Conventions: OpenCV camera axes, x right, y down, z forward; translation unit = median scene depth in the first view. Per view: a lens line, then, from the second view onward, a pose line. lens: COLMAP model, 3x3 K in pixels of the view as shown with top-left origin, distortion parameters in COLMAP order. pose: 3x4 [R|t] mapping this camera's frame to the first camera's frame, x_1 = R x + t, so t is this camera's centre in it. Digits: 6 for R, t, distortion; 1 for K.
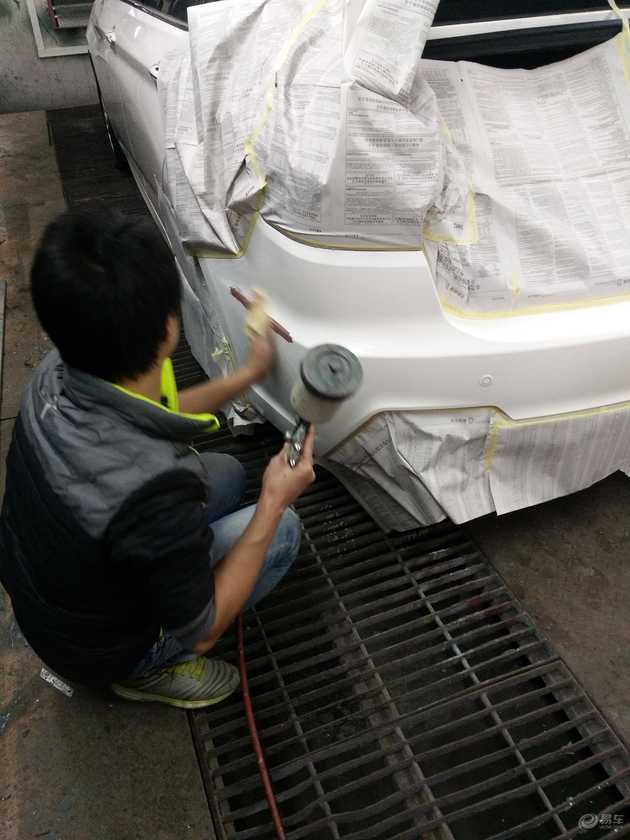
lens RADIAL K [[672.2, 0, 304.5], [0, 672.2, 426.5], [0, 0, 1]] dist [0.043680, -0.061715]
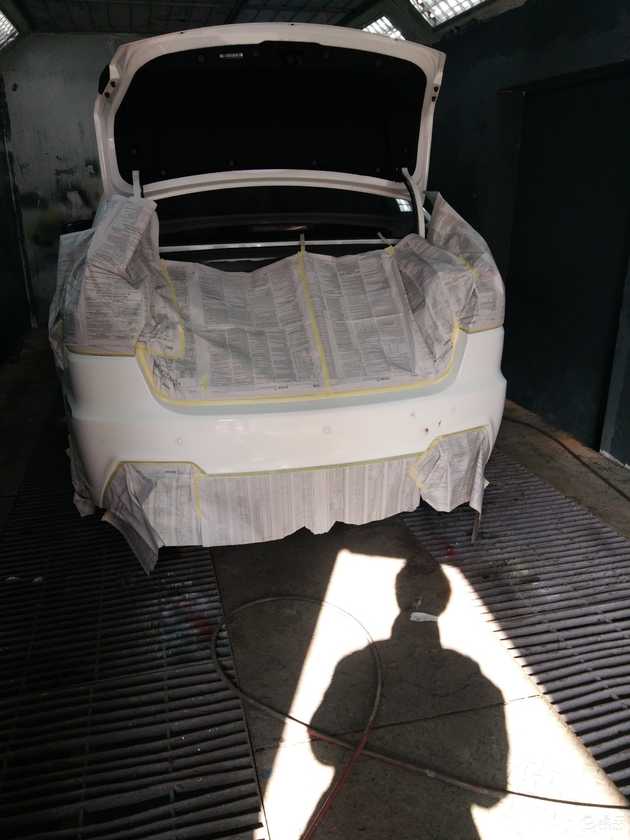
lens RADIAL K [[672.2, 0, 314.2], [0, 672.2, 422.6], [0, 0, 1]] dist [0.043680, -0.061715]
pose [[0.994301, 0.047329, -0.095525, 0.671513], [-0.076760, 0.939648, -0.333421, 0.354908], [0.073979, 0.338854, 0.937926, -0.404273]]
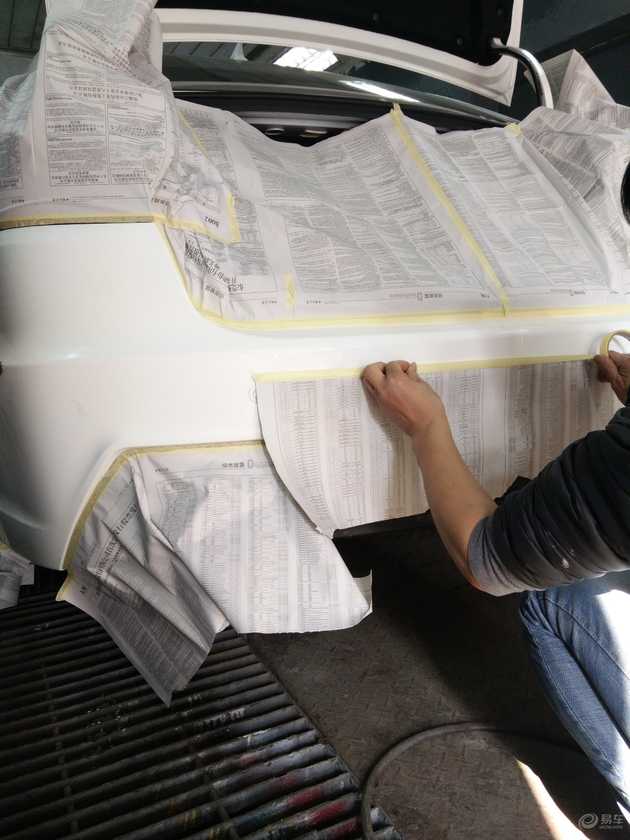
lens RADIAL K [[672.2, 0, 311.8], [0, 672.2, 420.4], [0, 0, 1]] dist [0.043680, -0.061715]
pose [[0.995191, -0.016685, 0.096525, 0.239833], [0.061542, 0.873137, -0.483575, 0.291938], [-0.076211, 0.487190, 0.869964, 0.351640]]
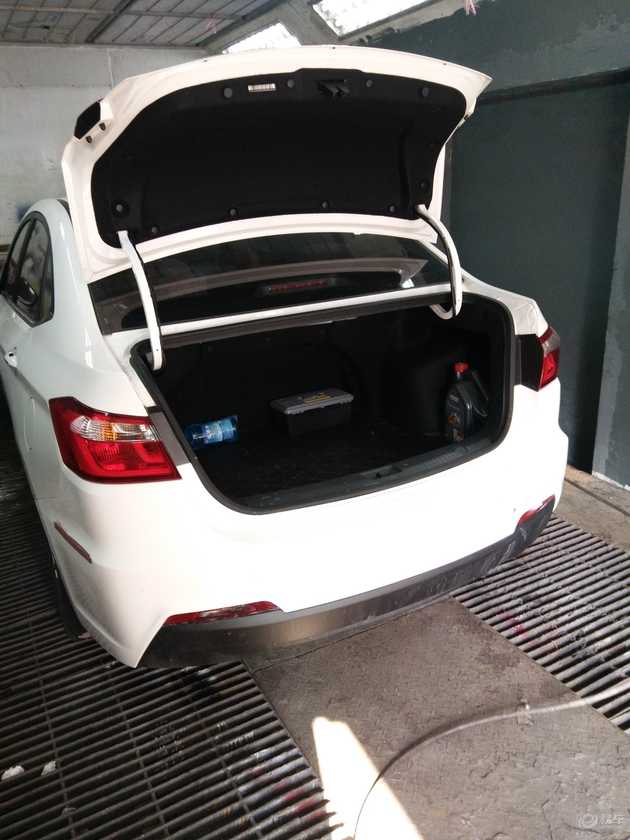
lens RADIAL K [[672.2, 0, 313.9], [0, 672.2, 421.8], [0, 0, 1]] dist [0.043680, -0.061715]
pose [[0.991017, -0.072926, 0.112104, 0.244899], [0.106395, 0.937793, -0.330490, 0.071316], [-0.081029, 0.339448, 0.937128, -0.216646]]
